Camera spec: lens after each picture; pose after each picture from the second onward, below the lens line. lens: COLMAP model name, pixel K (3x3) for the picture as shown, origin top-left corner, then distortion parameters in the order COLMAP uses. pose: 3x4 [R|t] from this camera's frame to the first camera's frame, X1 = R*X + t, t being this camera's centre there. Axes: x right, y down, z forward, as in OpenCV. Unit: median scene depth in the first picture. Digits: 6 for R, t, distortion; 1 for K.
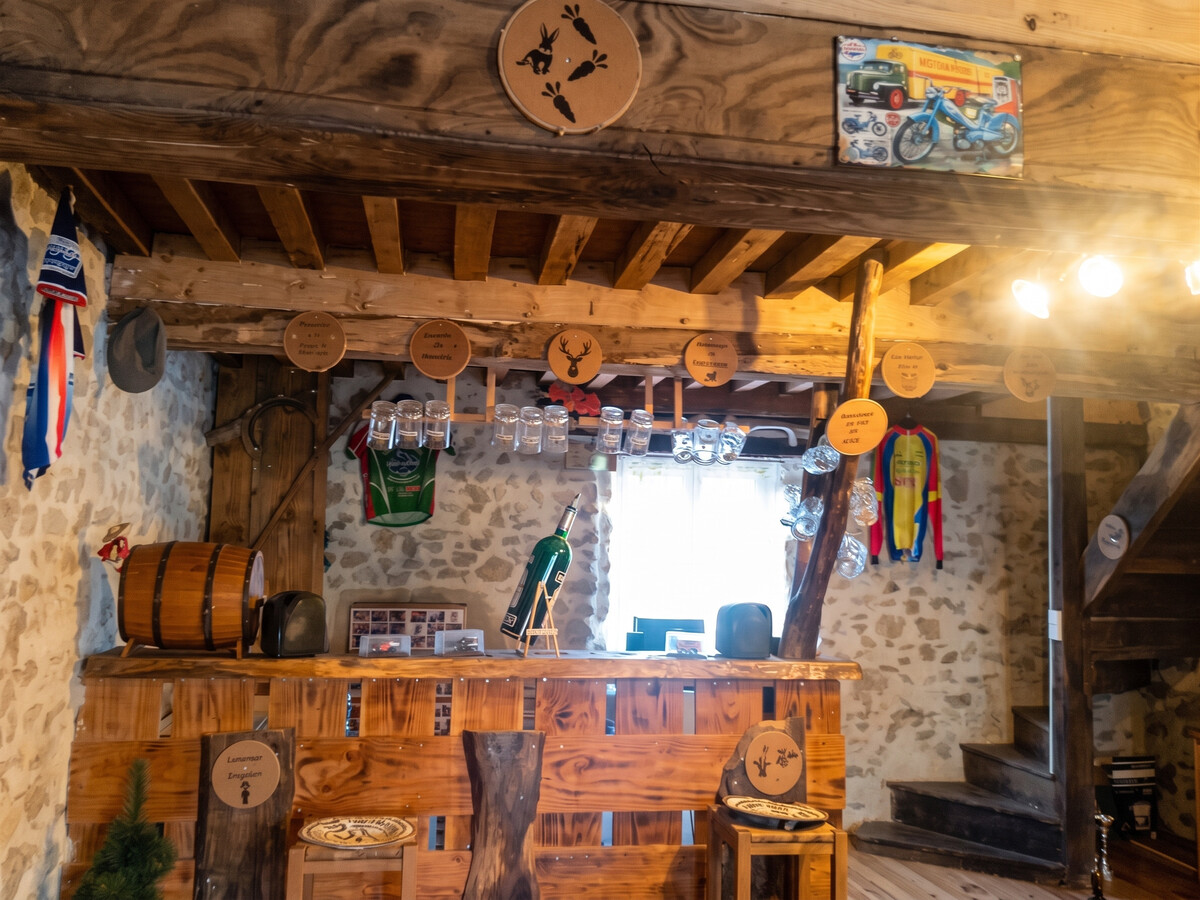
lens RADIAL K [[1046.5, 0, 604.5], [0, 1046.5, 454.8], [0, 0, 1]] dist [0.131758, -0.216494]
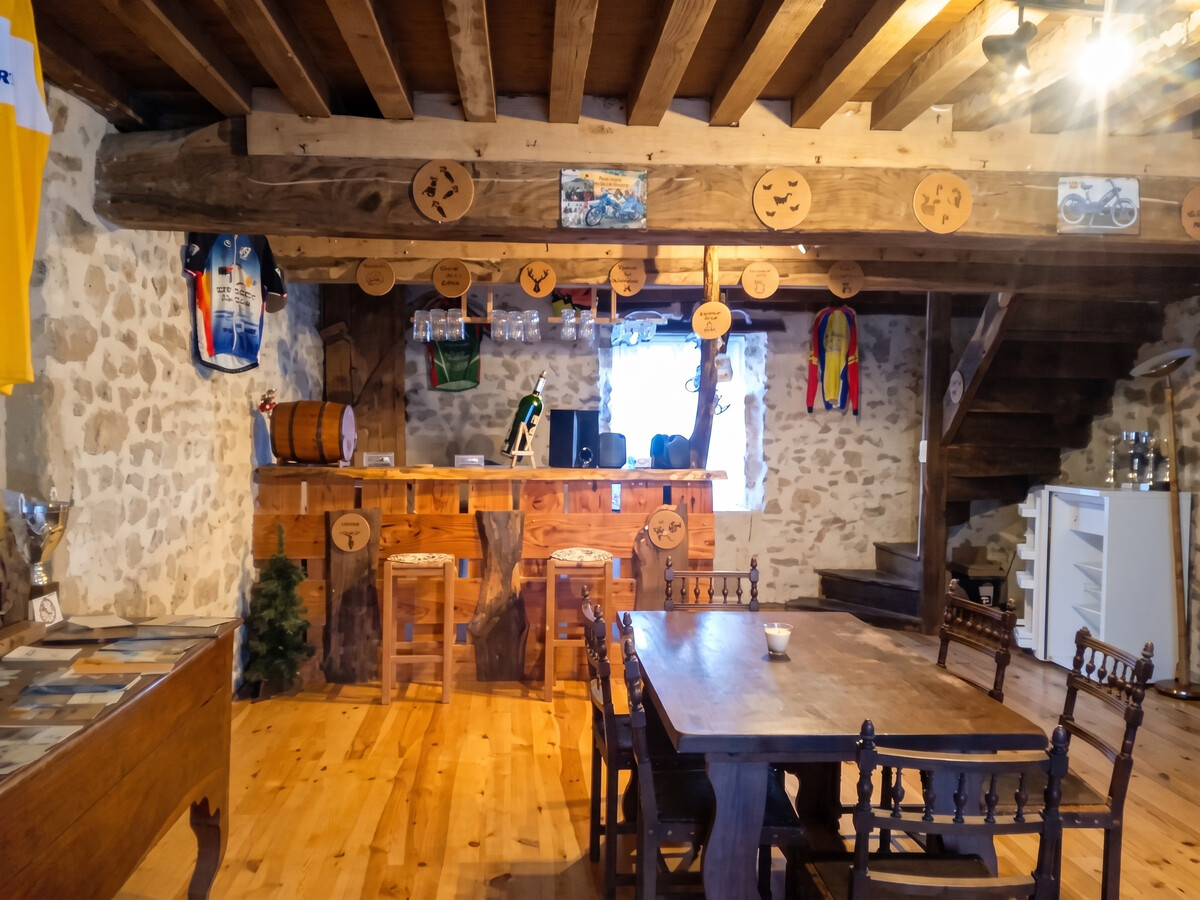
lens RADIAL K [[1046.5, 0, 604.5], [0, 1046.5, 454.8], [0, 0, 1]] dist [0.131758, -0.216494]
pose [[0.993839, -0.015357, -0.109760, 0.234207], [0.029130, 0.991729, 0.125001, -0.026393], [0.106933, -0.127429, 0.986067, -0.561317]]
